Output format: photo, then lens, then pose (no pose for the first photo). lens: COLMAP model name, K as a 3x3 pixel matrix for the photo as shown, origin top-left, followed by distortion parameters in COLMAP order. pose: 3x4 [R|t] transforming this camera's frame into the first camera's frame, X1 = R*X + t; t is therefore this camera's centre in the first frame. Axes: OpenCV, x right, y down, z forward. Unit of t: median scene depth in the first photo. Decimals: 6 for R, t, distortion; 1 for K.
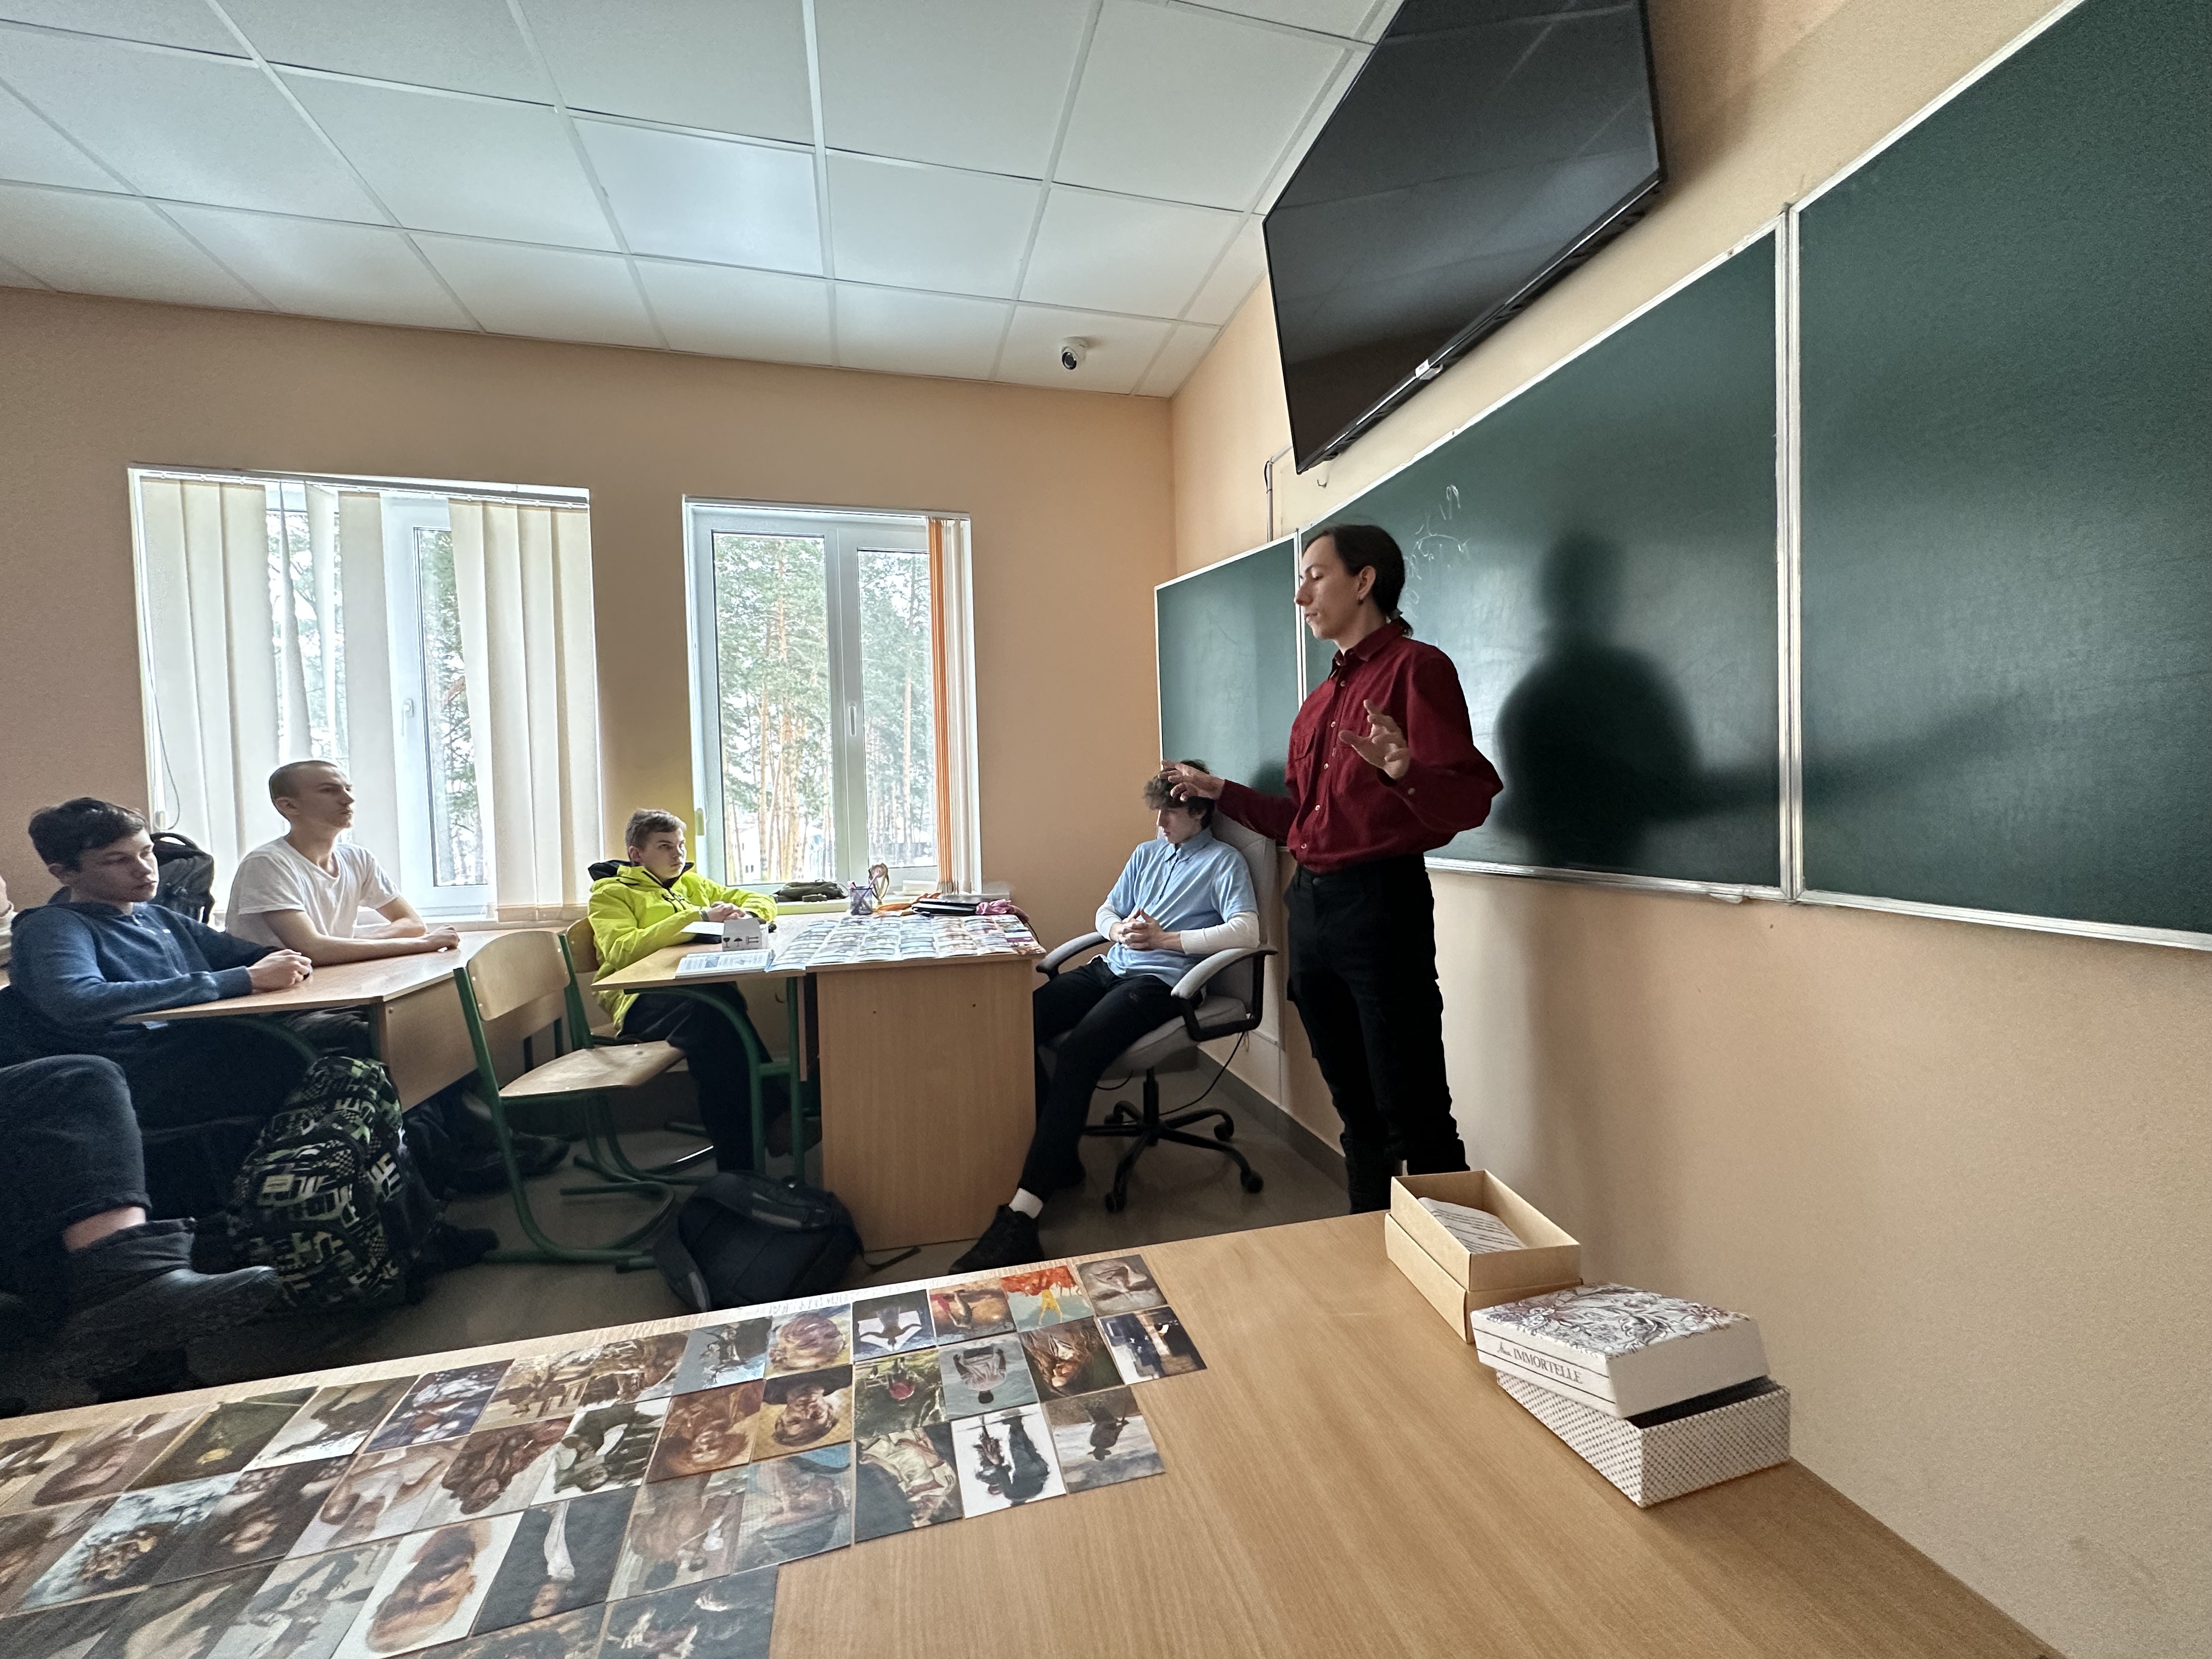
lens RADIAL K [[890.1, 0, 1106.1], [0, 890.1, 825.4], [0, 0, 1]] dist [0.000962, -0.000270]
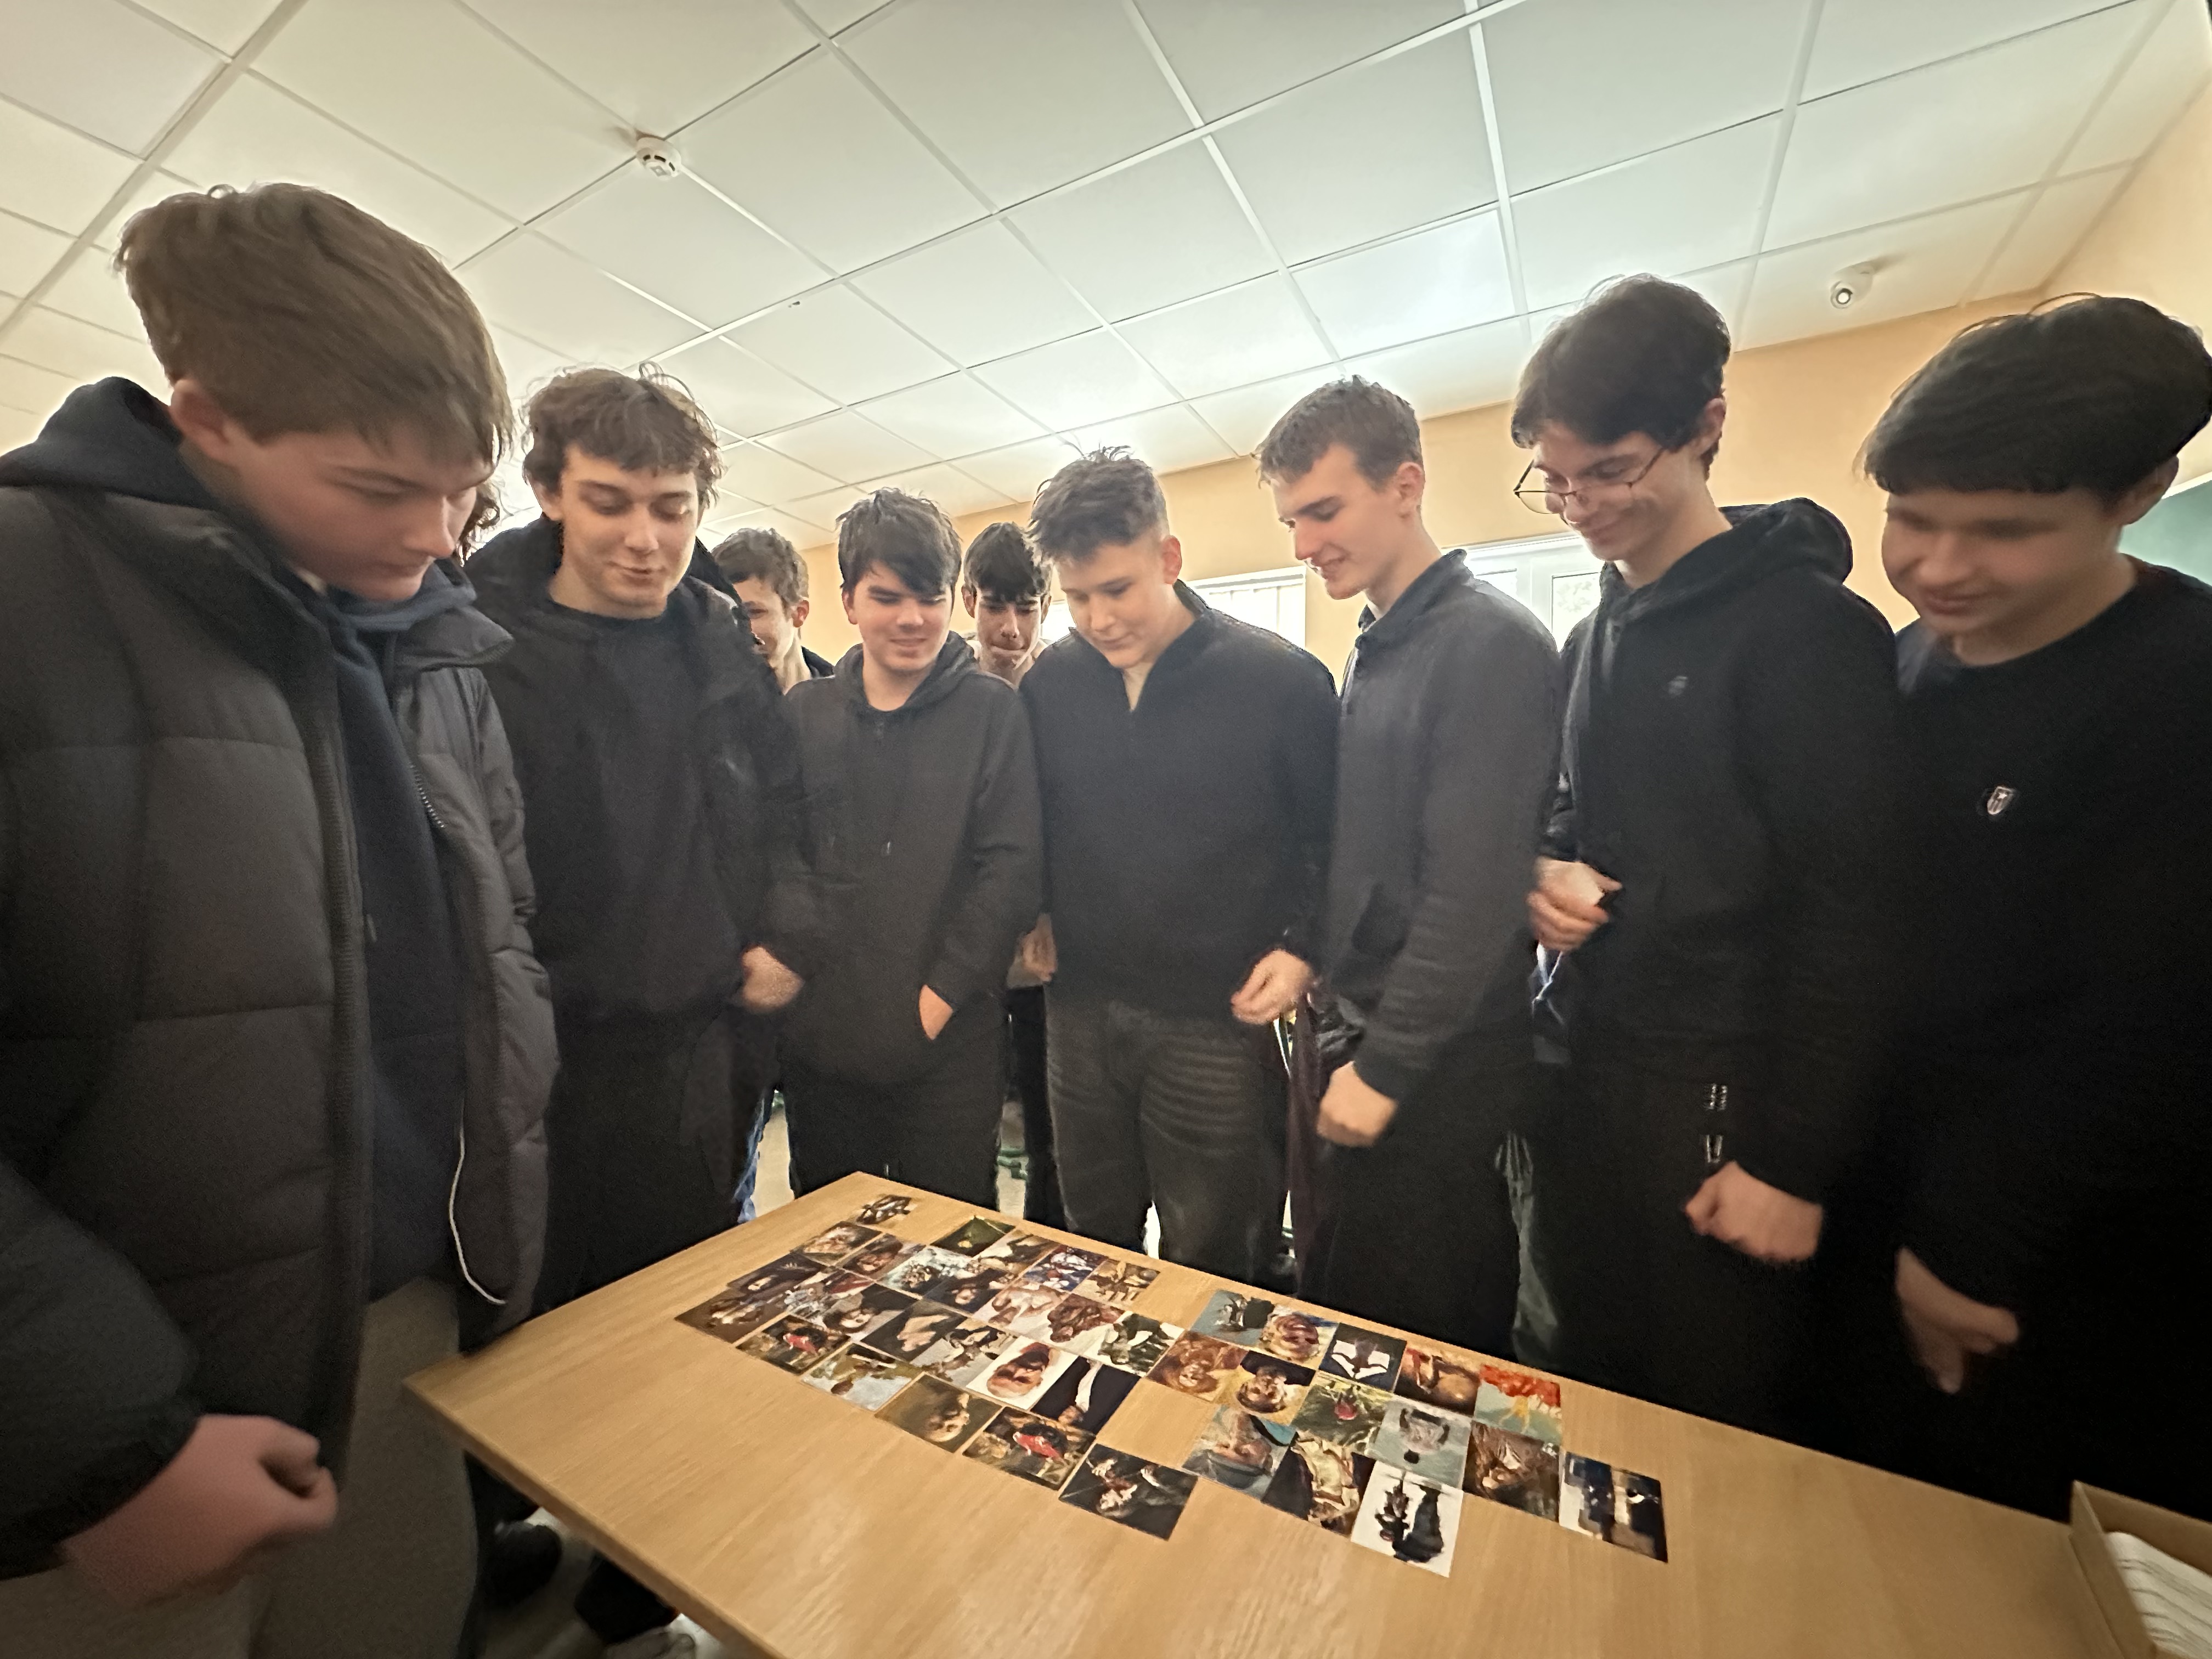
lens RADIAL K [[890.1, 0, 1110.7], [0, 890.1, 831.8], [0, 0, 1]] dist [0.000962, -0.000270]
pose [[0.710881, 0.043161, -0.701986, 0.351636], [-0.049402, 0.998714, 0.011377, -0.116854], [0.701575, 0.026592, 0.712100, -0.049645]]
